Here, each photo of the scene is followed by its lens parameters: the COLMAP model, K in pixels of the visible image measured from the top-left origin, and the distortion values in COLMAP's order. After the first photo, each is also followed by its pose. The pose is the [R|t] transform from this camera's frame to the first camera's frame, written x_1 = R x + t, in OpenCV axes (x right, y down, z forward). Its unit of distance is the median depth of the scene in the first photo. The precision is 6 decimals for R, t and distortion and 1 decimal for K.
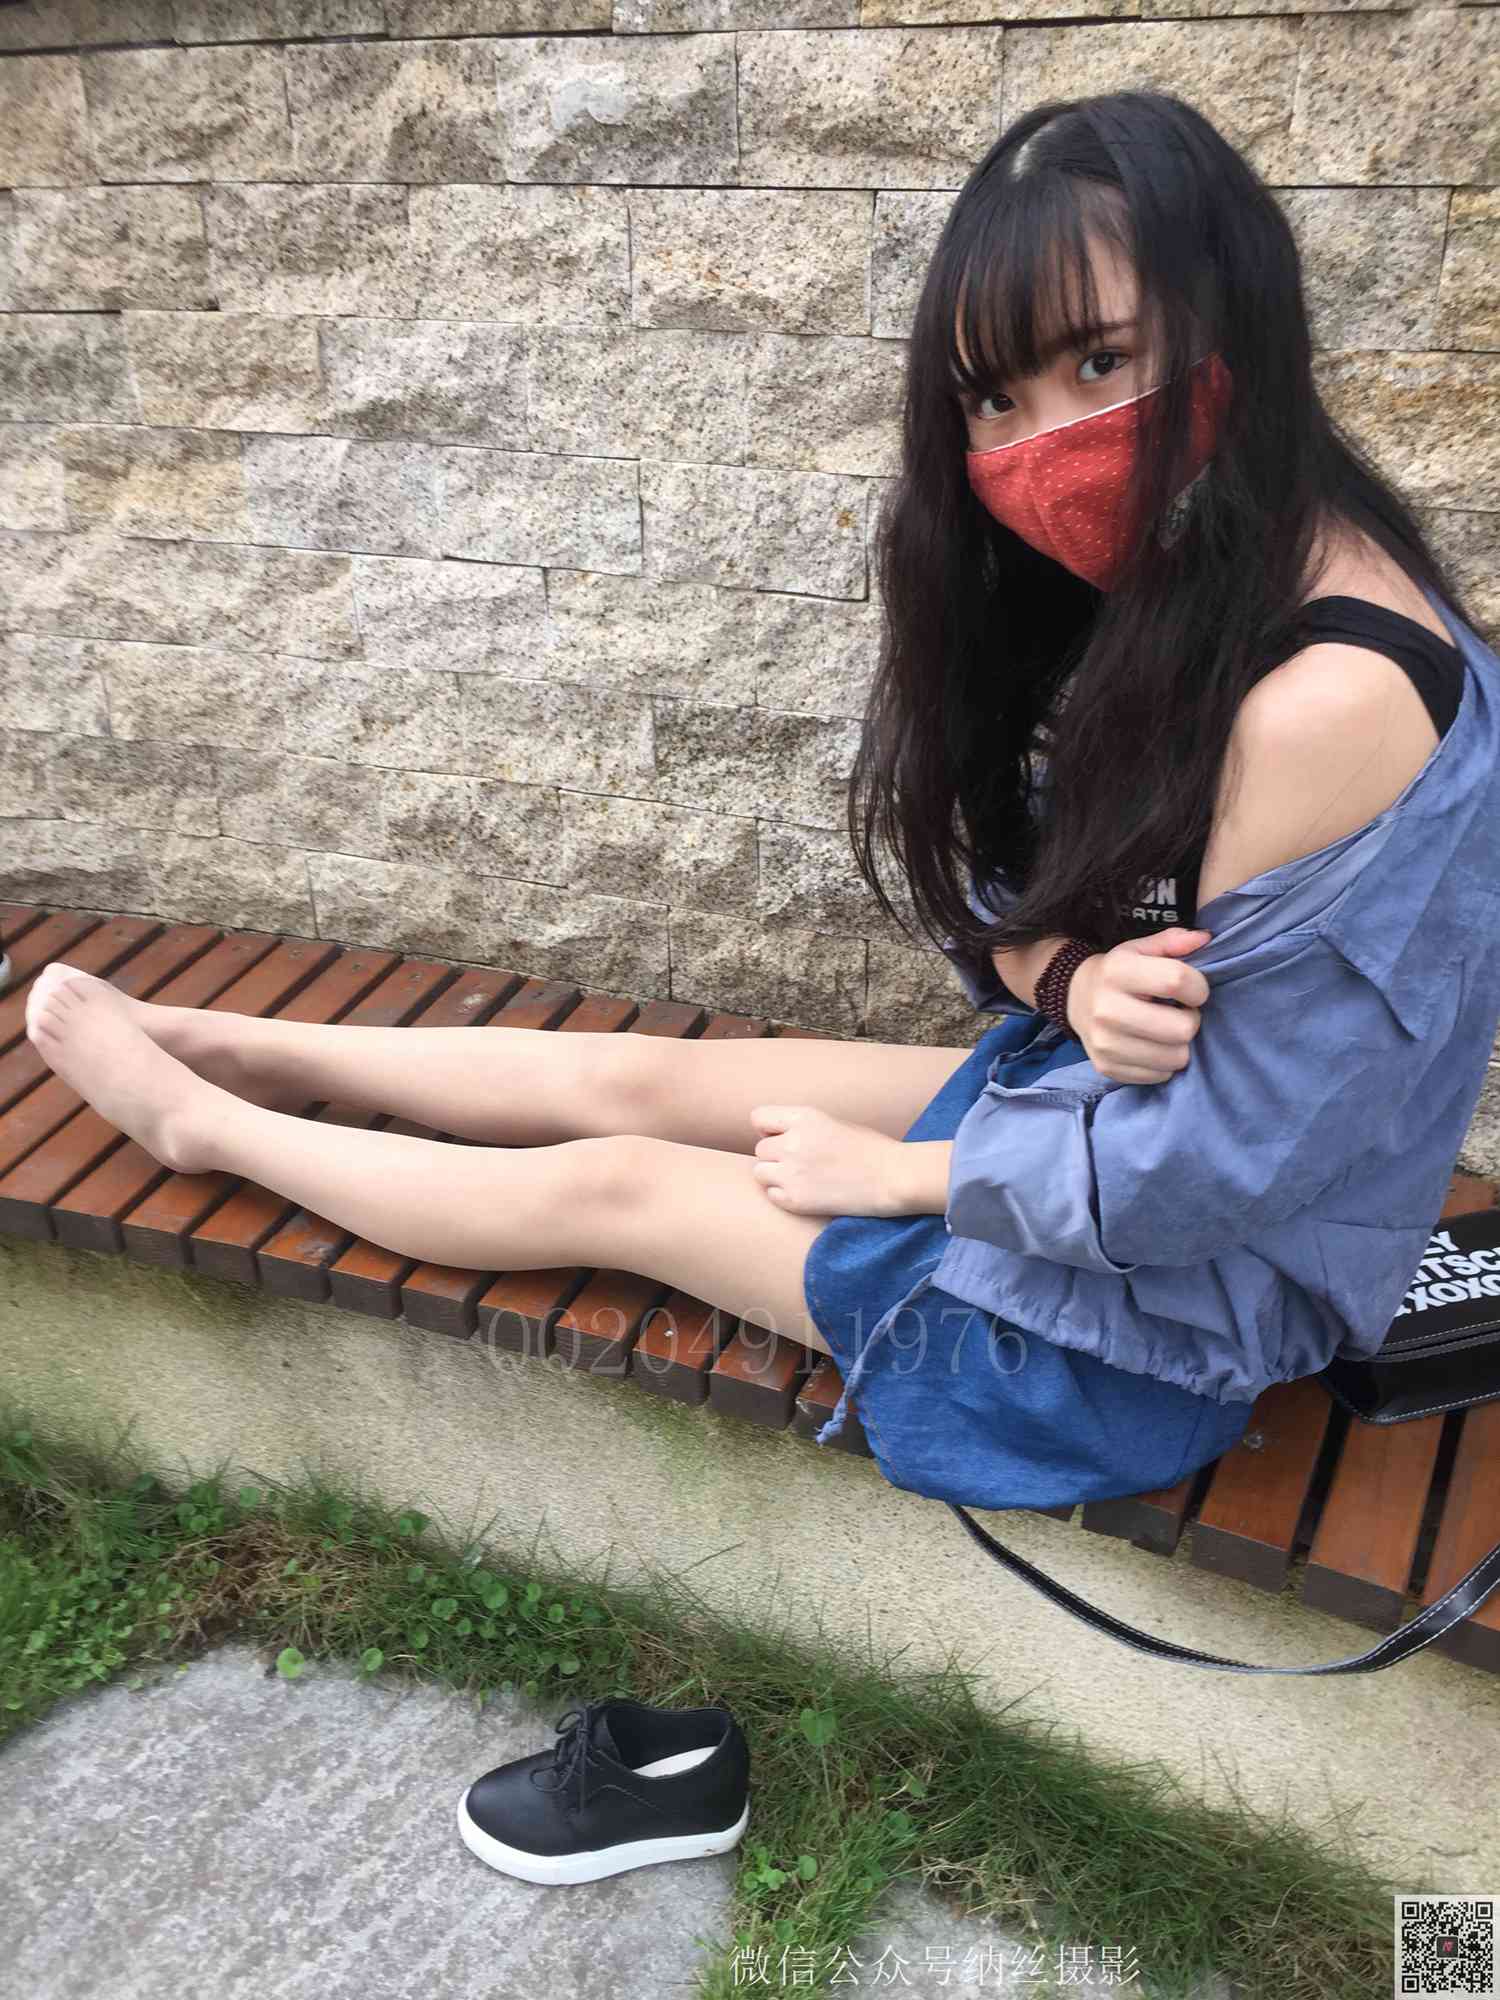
lens RADIAL K [[1708.2, 0, 741.0], [0, 1708.2, 999.9], [0, 0, 1]] dist [0.070671, -0.099649]
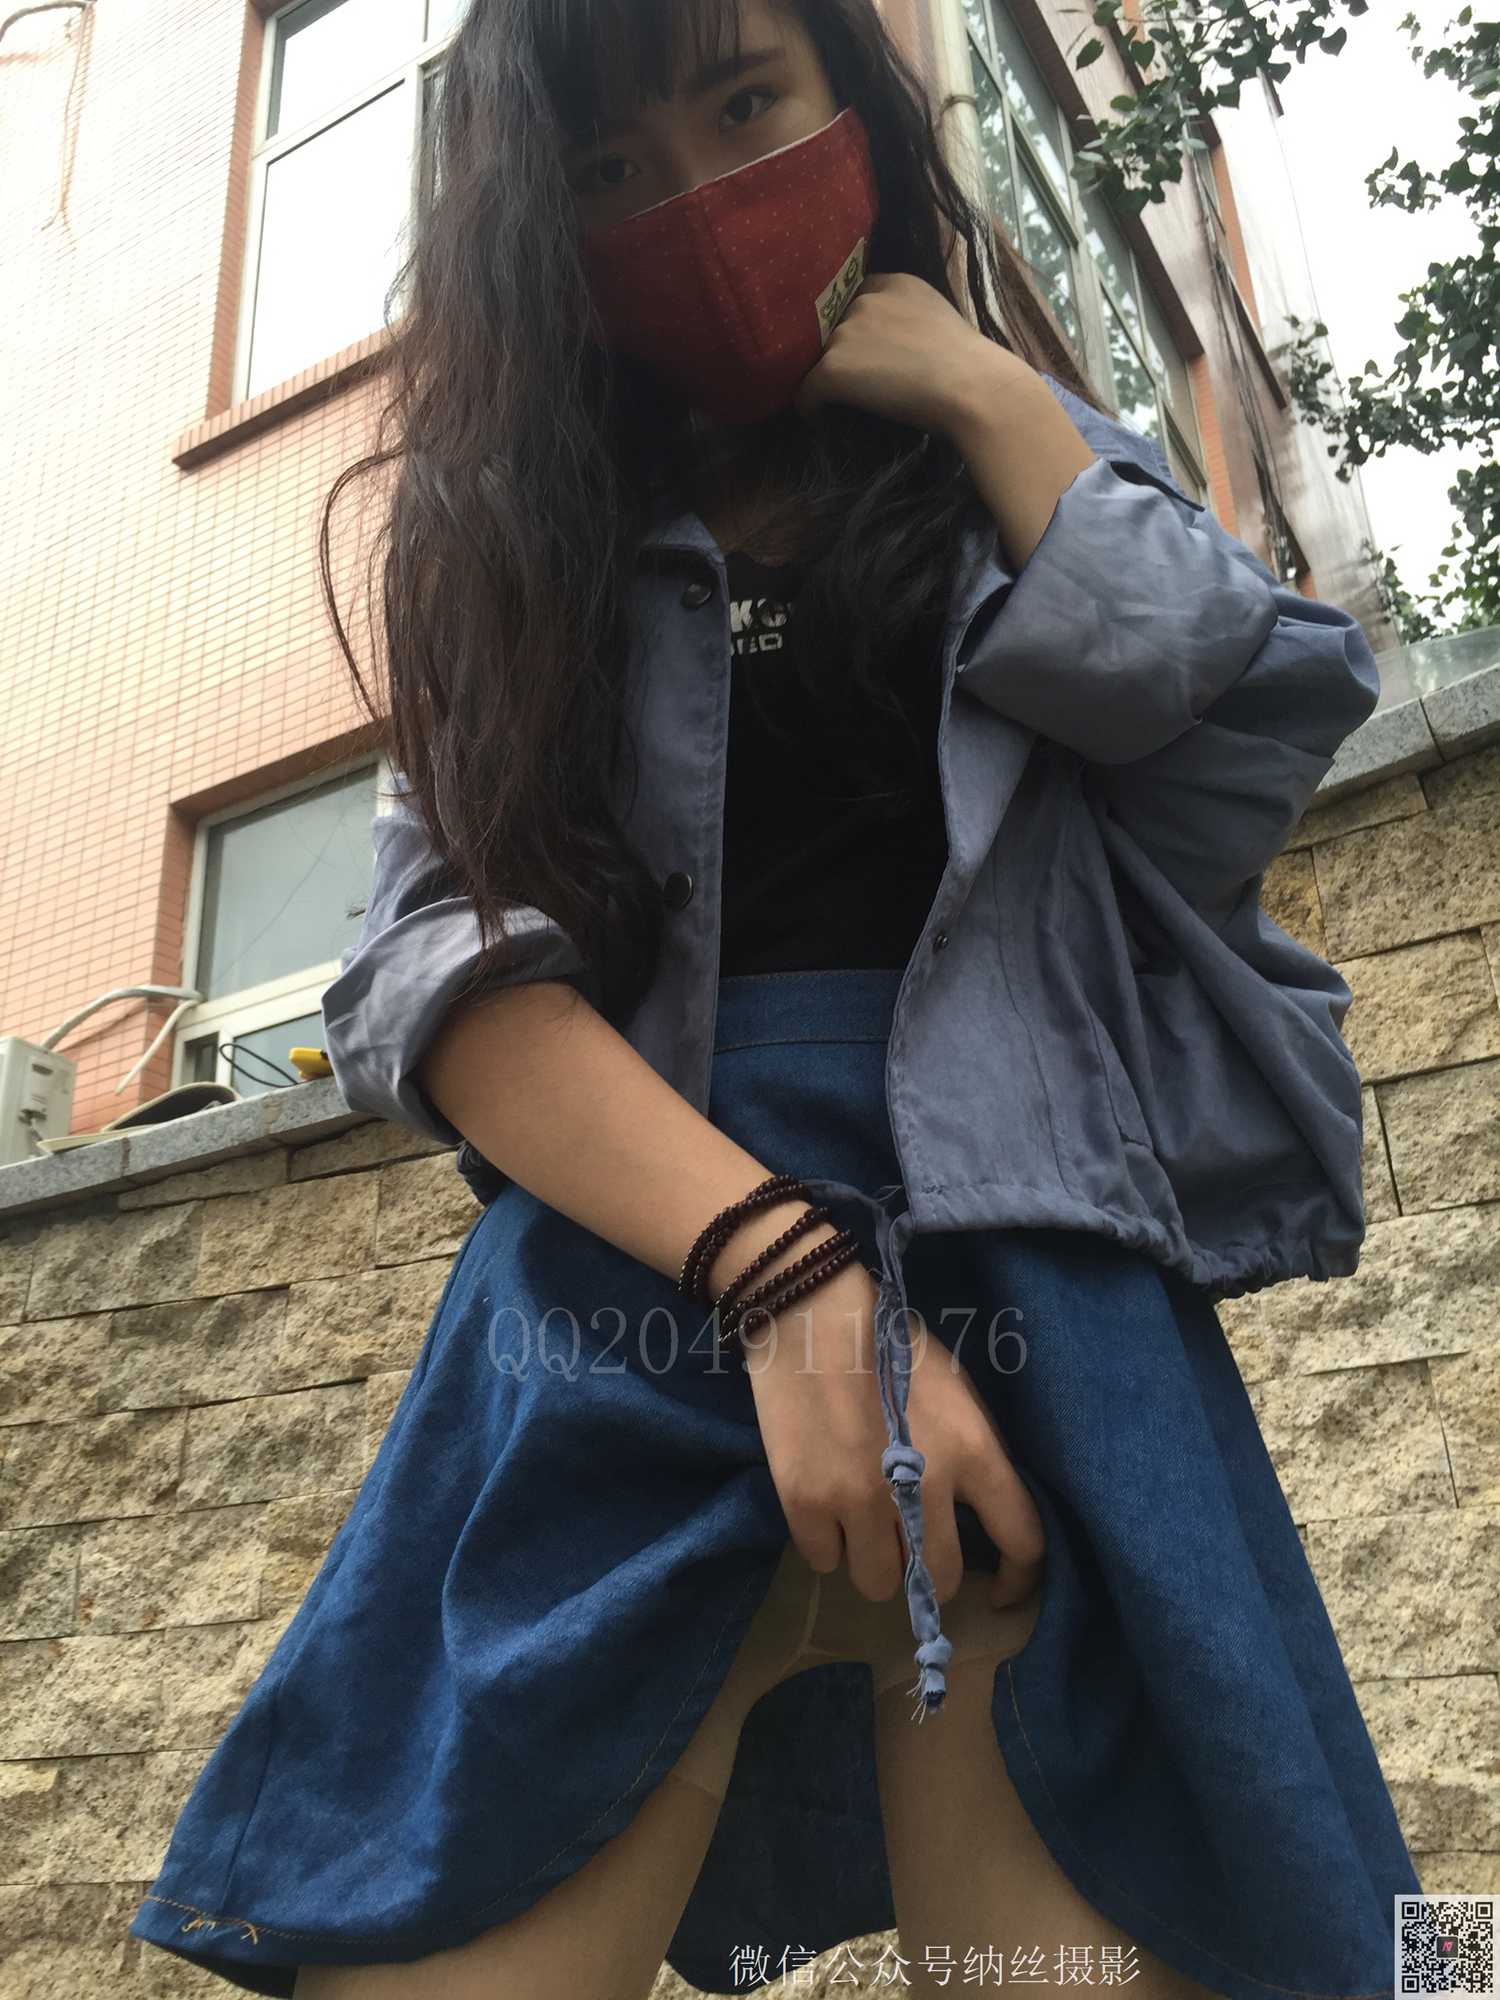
lens RADIAL K [[1708.2, 0, 774.9], [0, 1708.2, 1021.9], [0, 0, 1]] dist [0.070671, -0.099649]
pose [[0.998104, -0.046339, -0.040510, -0.070862], [-0.001809, 0.635803, -0.771849, 0.258204], [0.061523, 0.770459, 0.634514, 0.218167]]
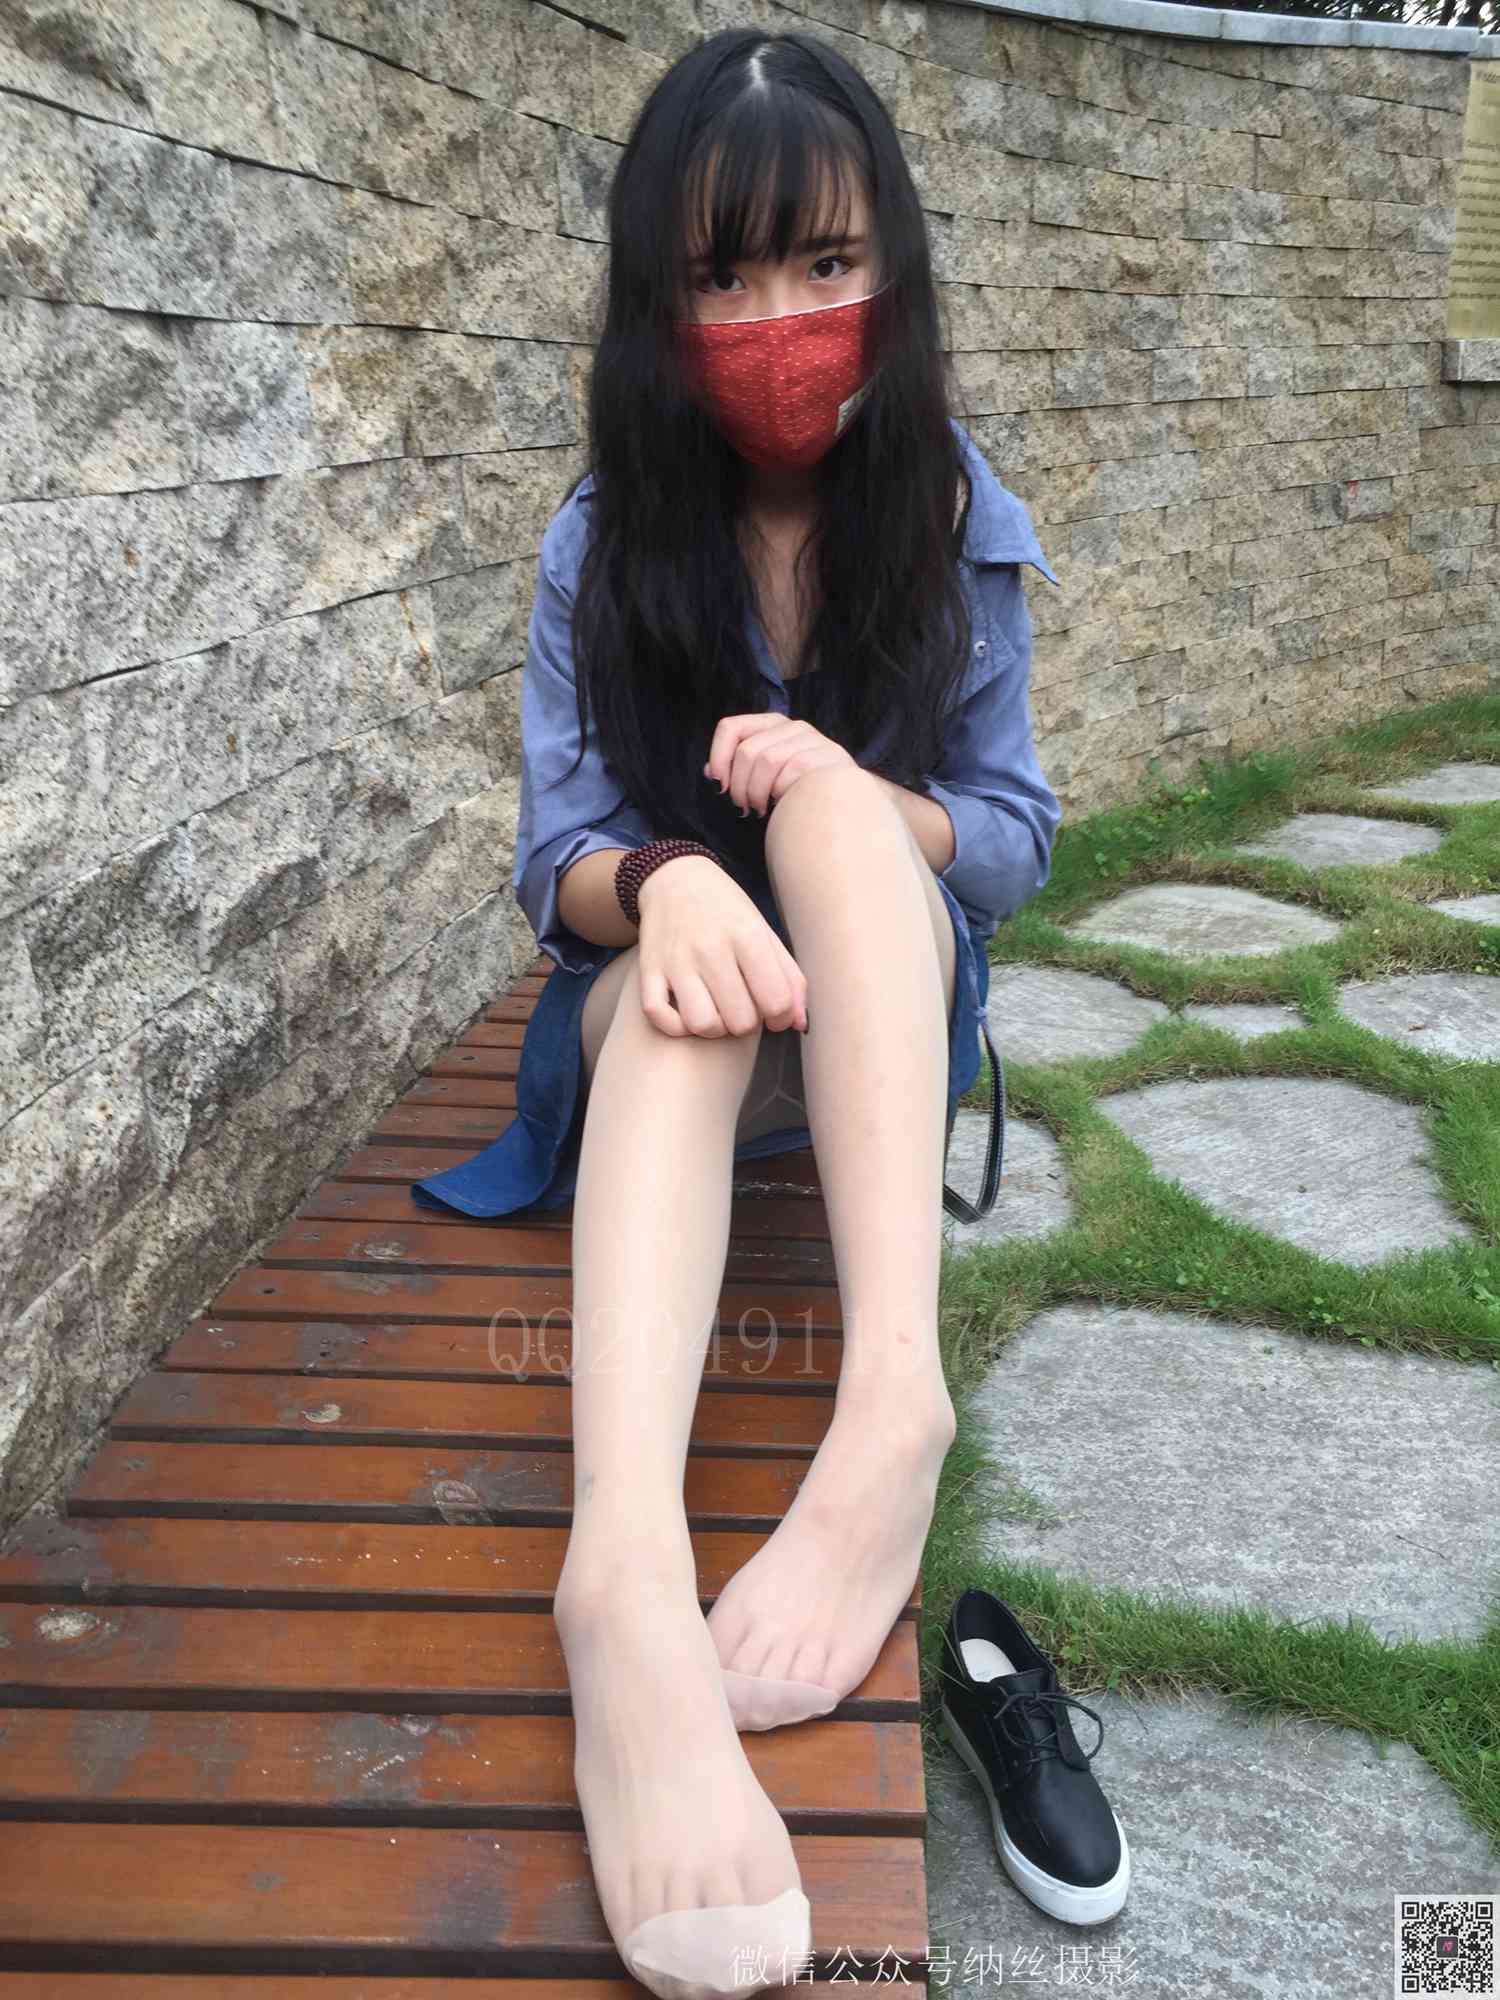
lens RADIAL K [[1708.2, 0, 753.1], [0, 1708.2, 998.2], [0, 0, 1]] dist [0.070671, -0.099649]
pose [[-0.282734, -0.288007, 0.914939, -0.684513], [0.477107, 0.785265, 0.394623, -0.271253], [-0.832124, 0.548098, -0.084611, 0.868339]]
